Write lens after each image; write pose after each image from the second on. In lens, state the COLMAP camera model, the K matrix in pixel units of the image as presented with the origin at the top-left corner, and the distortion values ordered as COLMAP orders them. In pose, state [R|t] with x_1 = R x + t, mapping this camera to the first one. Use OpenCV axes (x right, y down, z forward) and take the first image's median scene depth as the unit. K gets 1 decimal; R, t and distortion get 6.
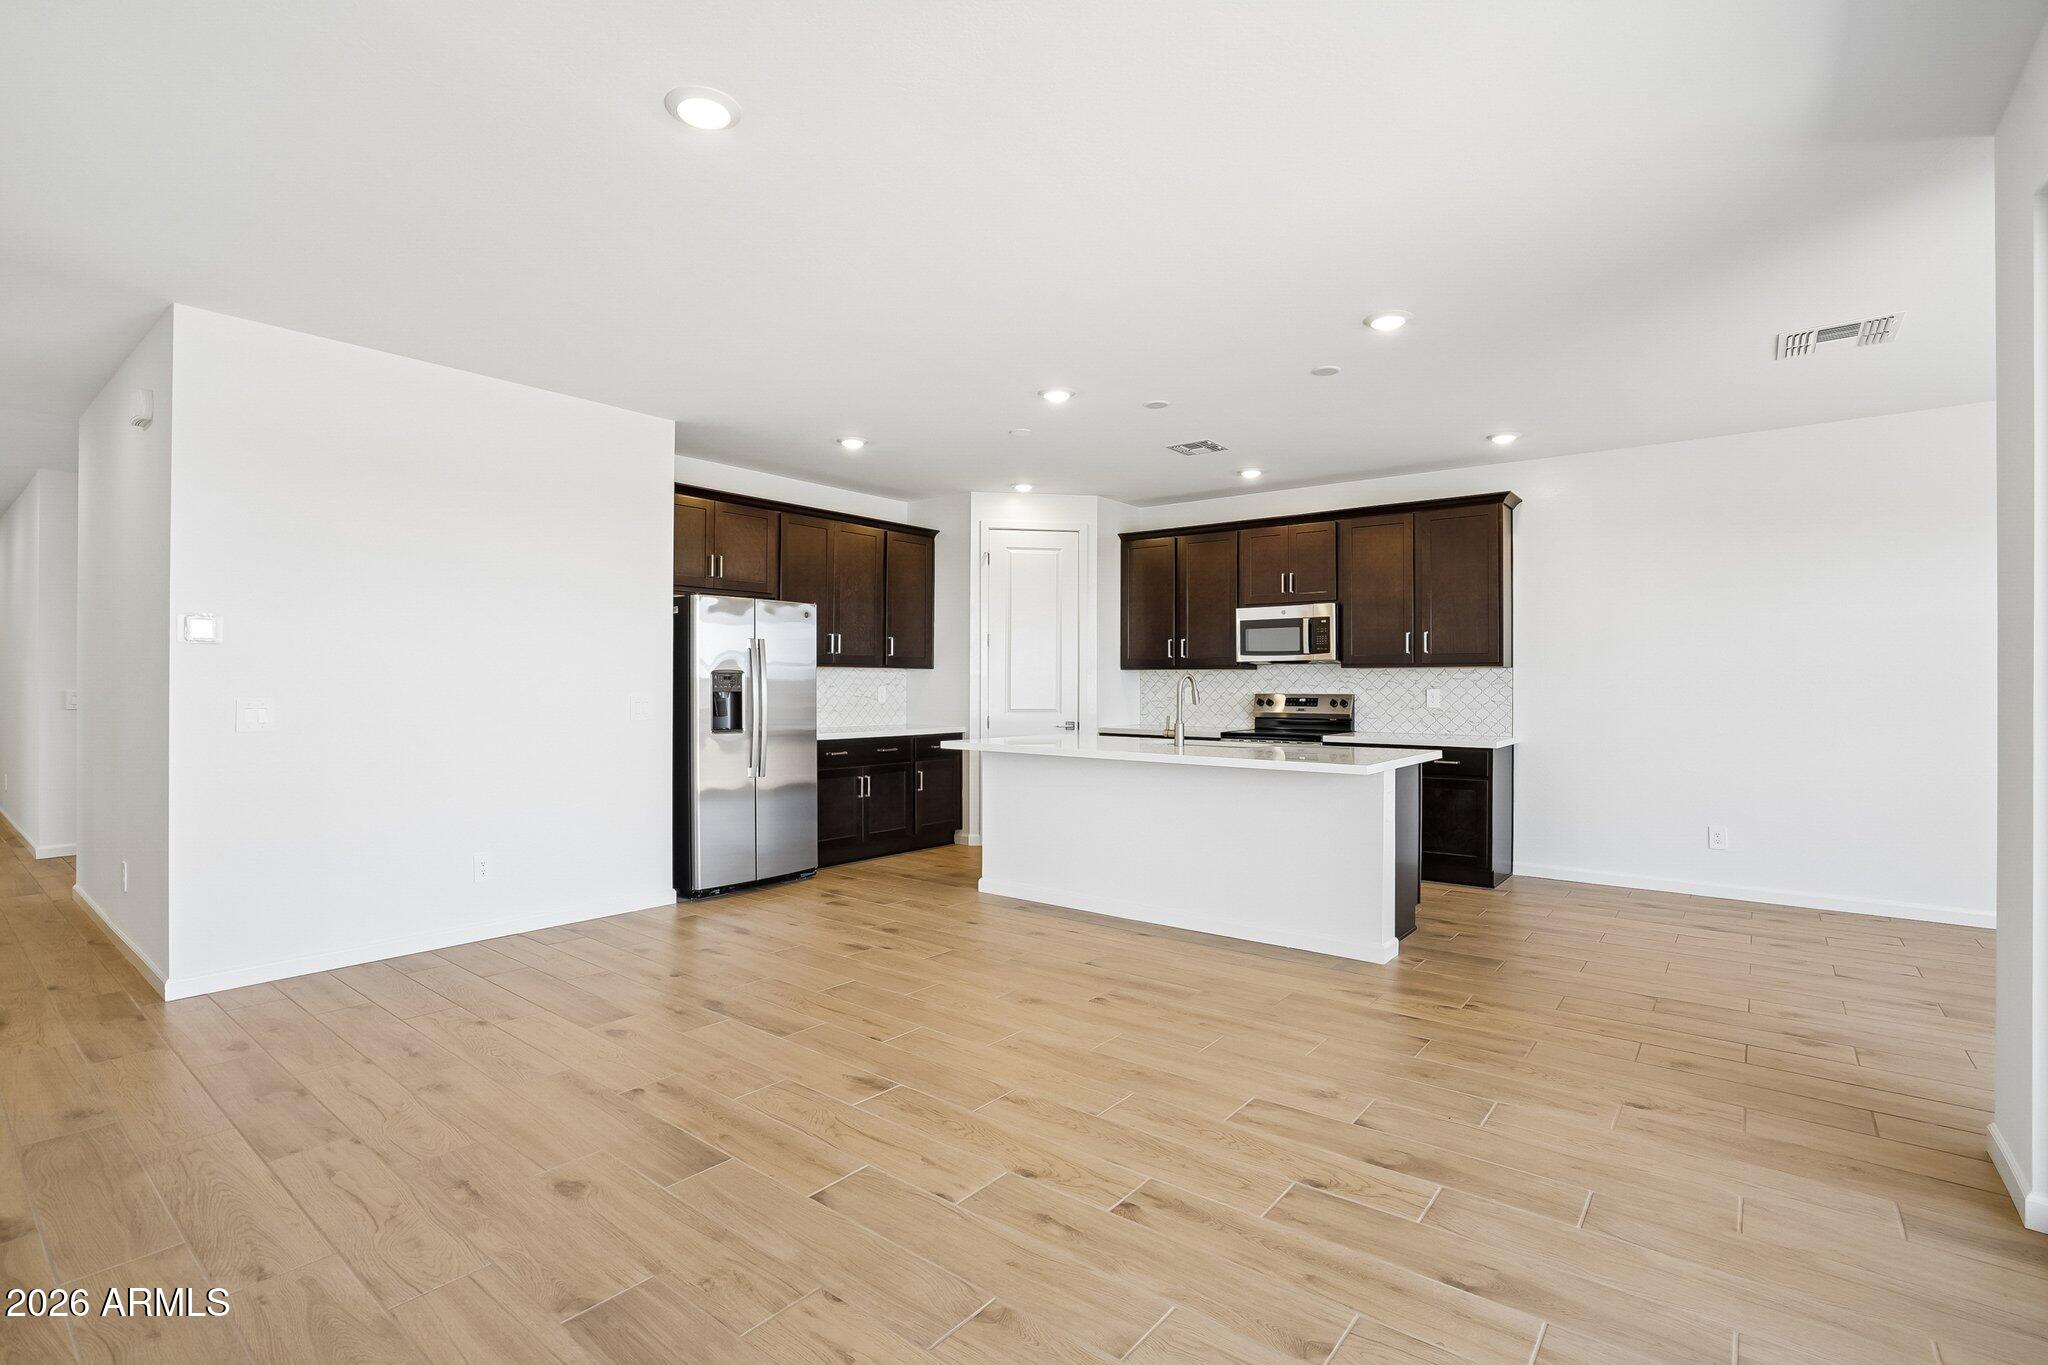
lens RADIAL K [[957.8, 0, 1019.6], [0, 957.8, 685.5], [0, 0, 1]] dist [-0.066057, 0.032819]
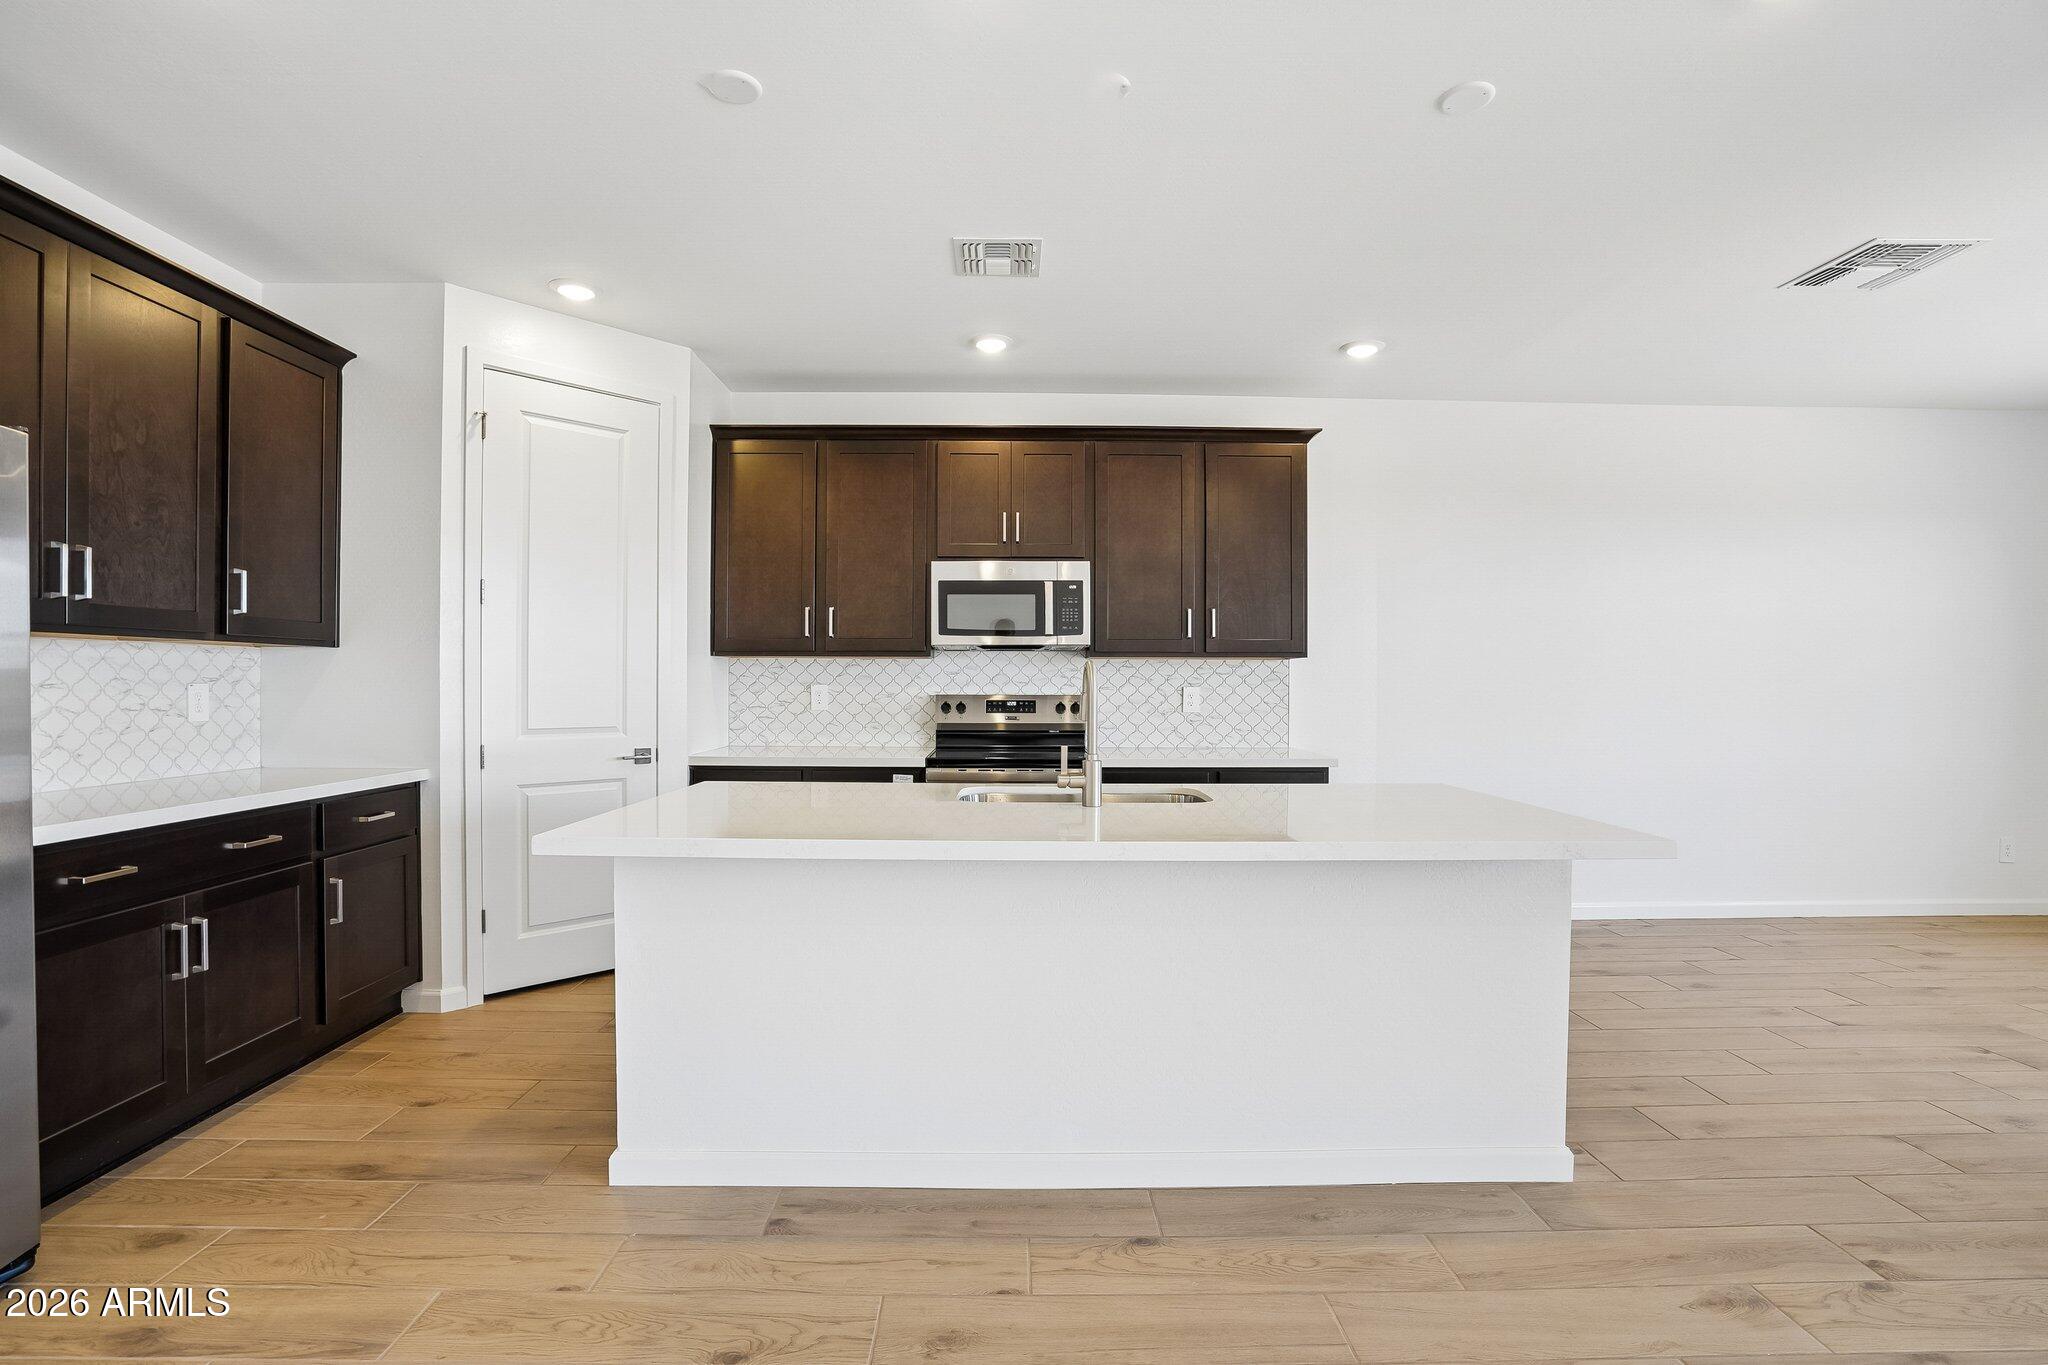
lens RADIAL K [[957.8, 0, 1019.6], [0, 957.8, 685.5], [0, 0, 1]] dist [-0.066057, 0.032819]
pose [[0.773980, -0.003219, 0.633202, -0.131888], [-0.000947, 0.999980, 0.006242, -0.001971], [-0.633209, -0.005431, 0.773962, 0.473437]]
